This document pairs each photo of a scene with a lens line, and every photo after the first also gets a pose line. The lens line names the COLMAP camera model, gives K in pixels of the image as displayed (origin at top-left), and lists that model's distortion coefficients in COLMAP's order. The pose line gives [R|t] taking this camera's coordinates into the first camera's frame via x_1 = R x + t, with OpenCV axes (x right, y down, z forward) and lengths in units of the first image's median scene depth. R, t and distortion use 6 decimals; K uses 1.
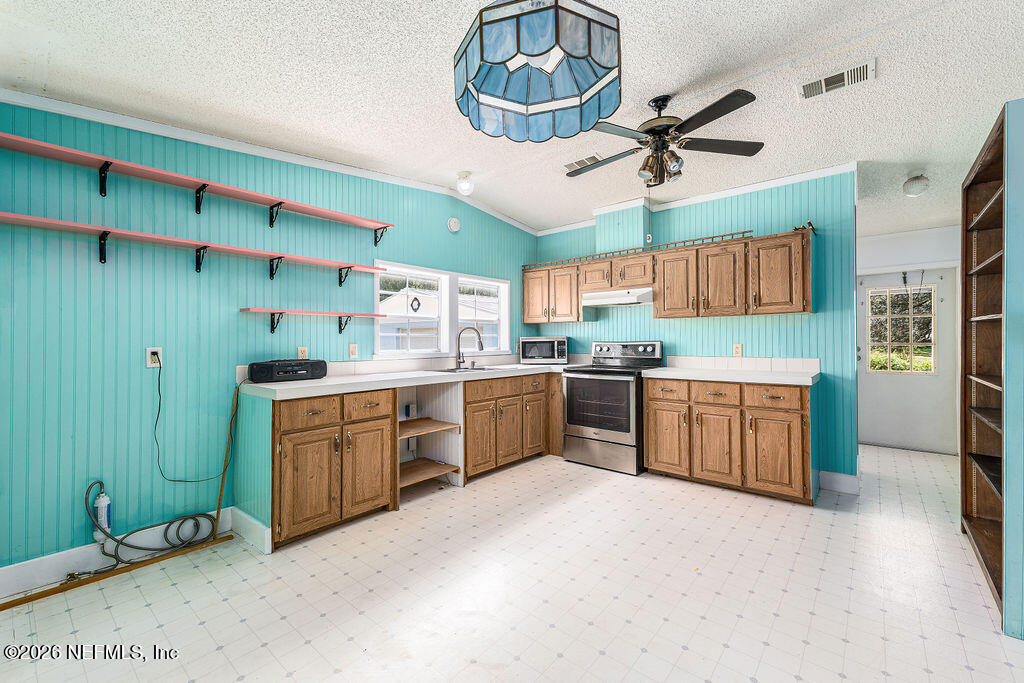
lens RADIAL K [[425.2, 0, 512.0], [0, 425.2, 341.5], [0, 0, 1]] dist [0.029287, -0.000022]
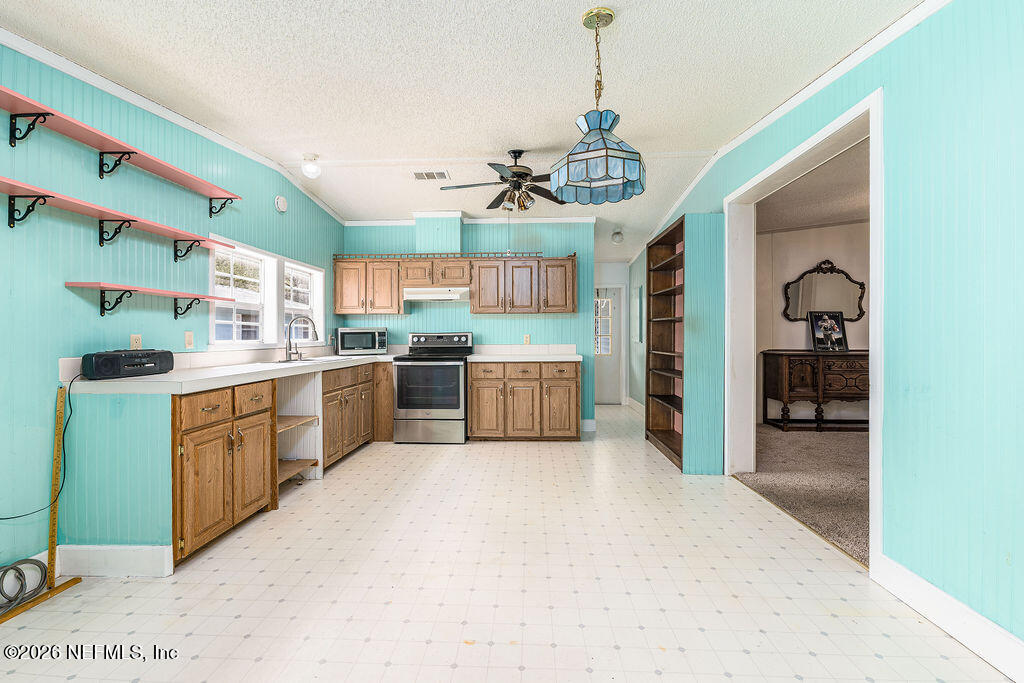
lens RADIAL K [[442.5, 0, 512.0], [0, 442.5, 341.5], [0, 0, 1]] dist [0.012145, -0.000128]
pose [[0.793654, -0.005657, 0.608343, -0.377378], [0.000377, 0.999961, 0.008807, 0.016012], [-0.608369, -0.006760, 0.793626, -0.071348]]
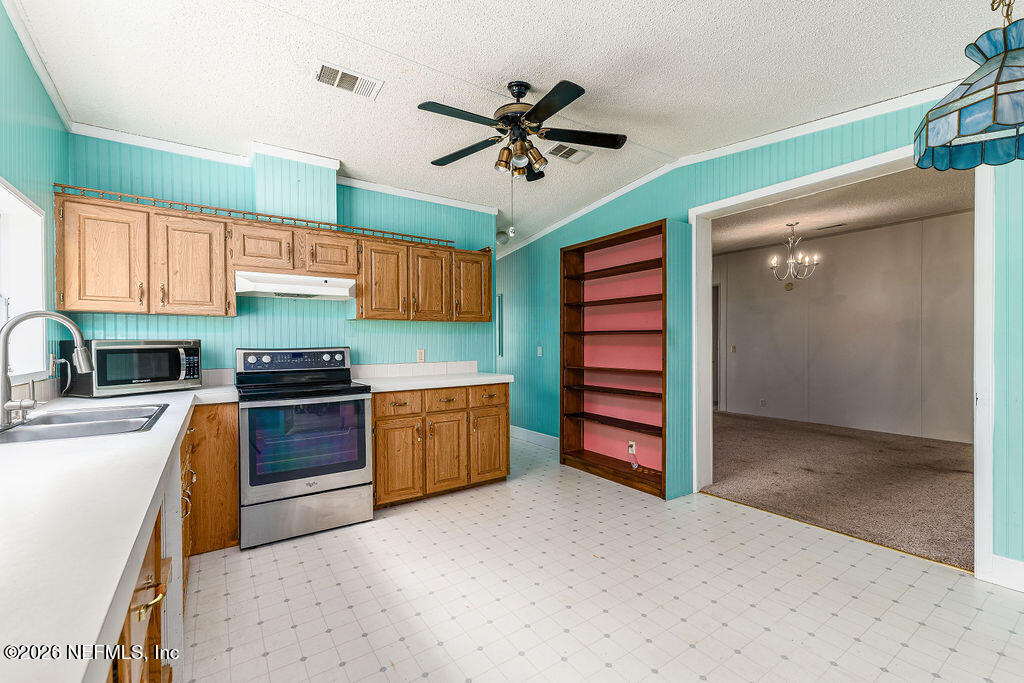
lens RADIAL K [[432.9, 0, 508.3], [0, 432.9, 349.8], [0, 0, 1]] dist [0.014229, 0.000012]
pose [[0.272783, -0.009549, 0.962028, -0.419764], [0.007893, 0.999939, 0.007687, 0.000001], [-0.962043, 0.005496, 0.272842, 0.570878]]
